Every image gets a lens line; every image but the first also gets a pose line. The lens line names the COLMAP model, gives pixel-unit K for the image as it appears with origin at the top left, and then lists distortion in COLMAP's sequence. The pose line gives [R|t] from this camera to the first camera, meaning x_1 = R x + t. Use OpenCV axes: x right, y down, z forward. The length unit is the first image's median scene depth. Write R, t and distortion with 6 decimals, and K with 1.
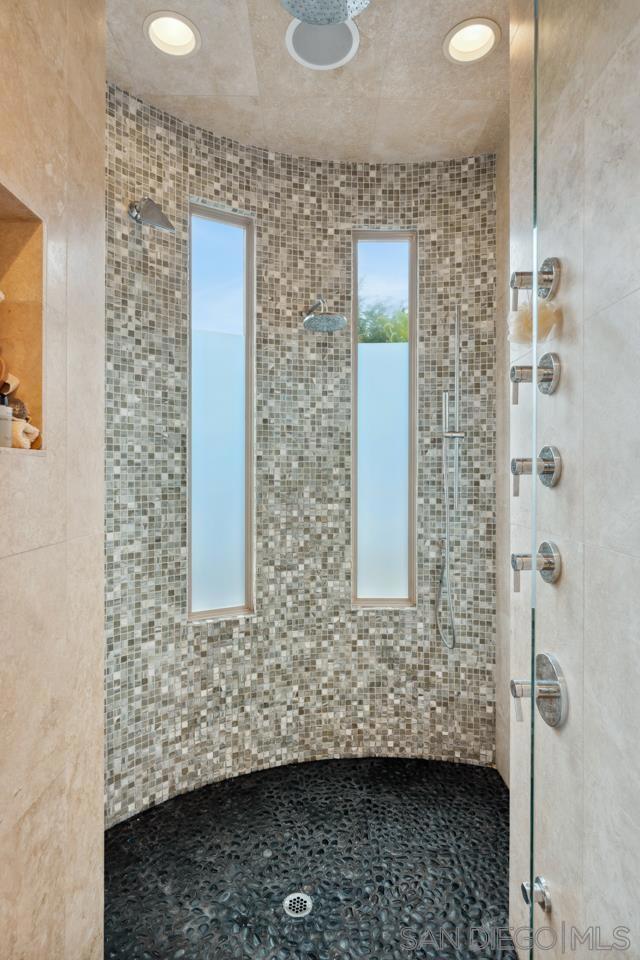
lens RADIAL K [[520.7, 0, 319.9], [0, 520.7, 478.0], [0, 0, 1]] dist [-0.001310, -0.000041]
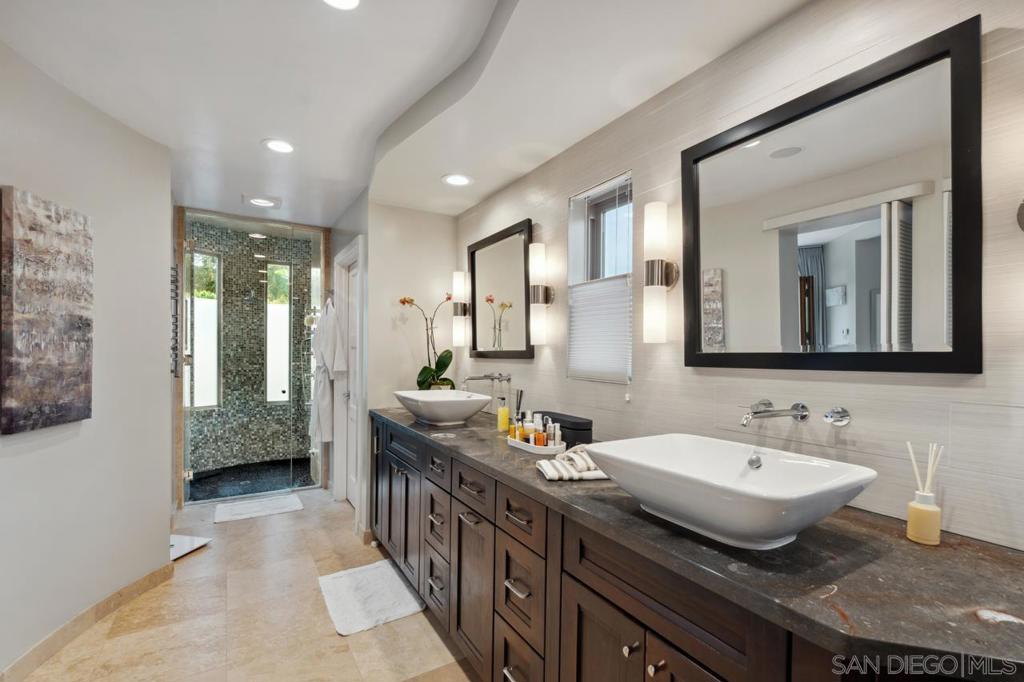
lens RADIAL K [[458.1, 0, 512.9], [0, 458.1, 351.9], [0, 0, 1]] dist [-0.003922, -0.000181]
pose [[0.857841, 0.001236, 0.513913, -0.051540], [0.003163, 0.999965, -0.007684, 0.005362], [-0.513905, 0.008217, 0.857808, -1.666133]]
